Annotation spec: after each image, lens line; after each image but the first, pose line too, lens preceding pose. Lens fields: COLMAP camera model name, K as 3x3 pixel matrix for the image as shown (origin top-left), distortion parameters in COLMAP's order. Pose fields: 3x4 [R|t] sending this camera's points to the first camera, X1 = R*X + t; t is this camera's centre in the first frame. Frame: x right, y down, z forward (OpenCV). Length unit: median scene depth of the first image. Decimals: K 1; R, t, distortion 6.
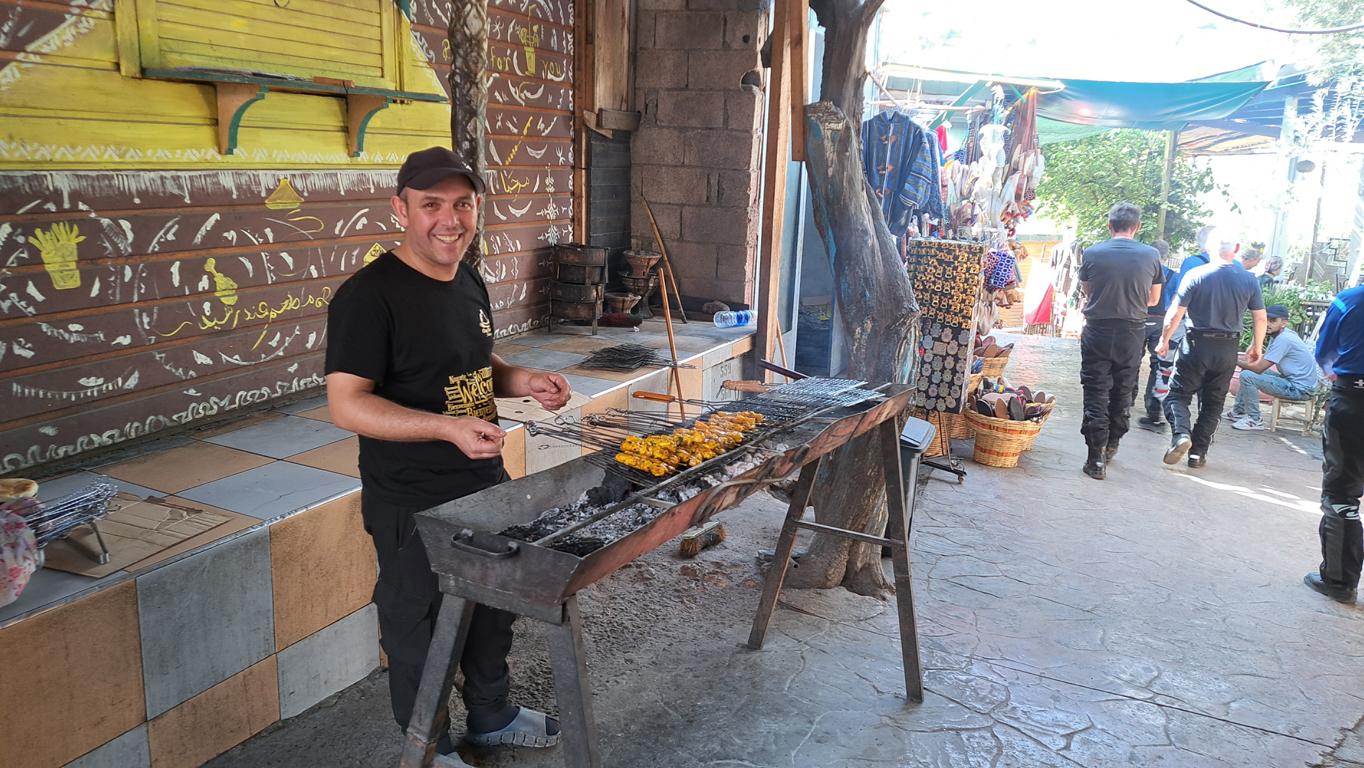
lens RADIAL K [[1008.7, 0, 682.0], [0, 1008.7, 384.0], [0, 0, 1]] dist [0.025820, -0.009484]
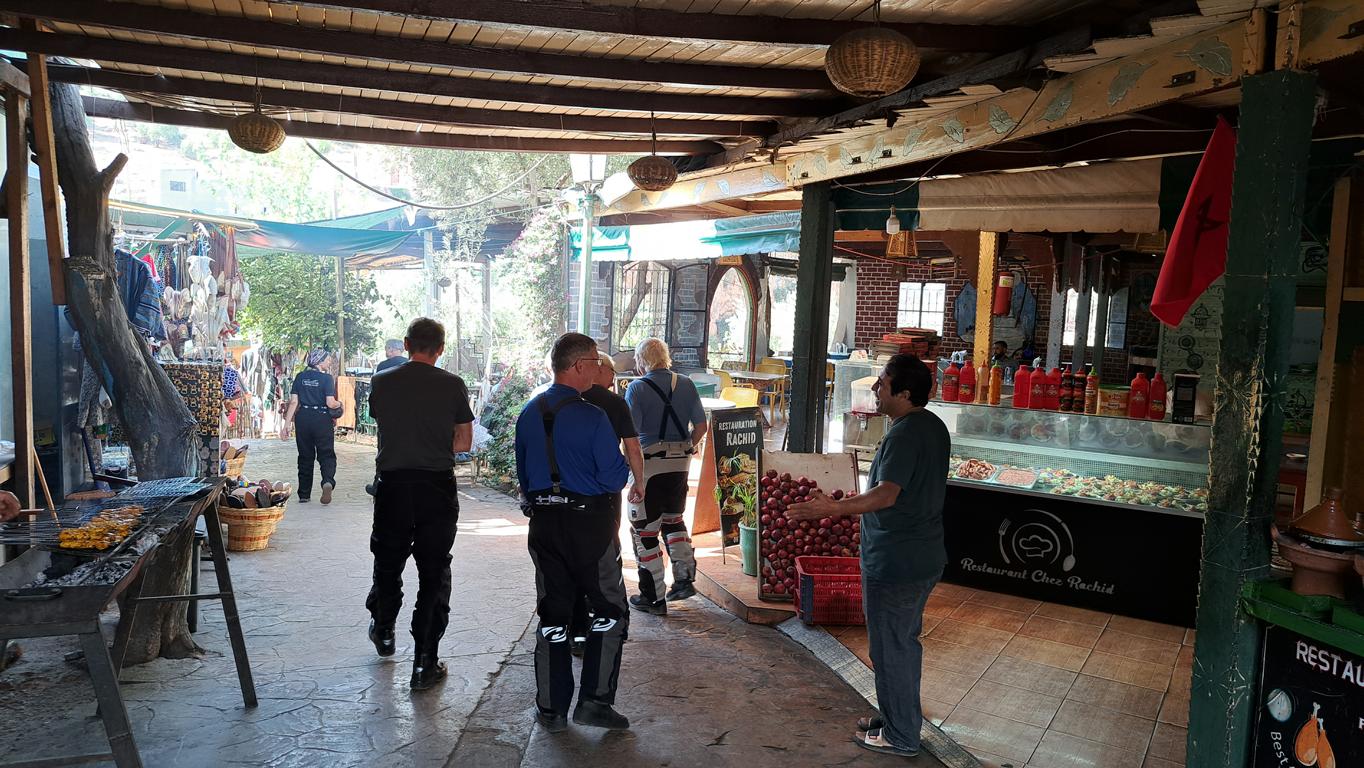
lens RADIAL K [[1008.7, 0, 682.0], [0, 1008.7, 384.0], [0, 0, 1]] dist [0.025820, -0.009484]
pose [[0.716486, -0.077811, 0.693248, -0.129034], [0.145689, 0.988537, -0.039618, 0.010664], [-0.682219, 0.129384, 0.719609, -0.205475]]
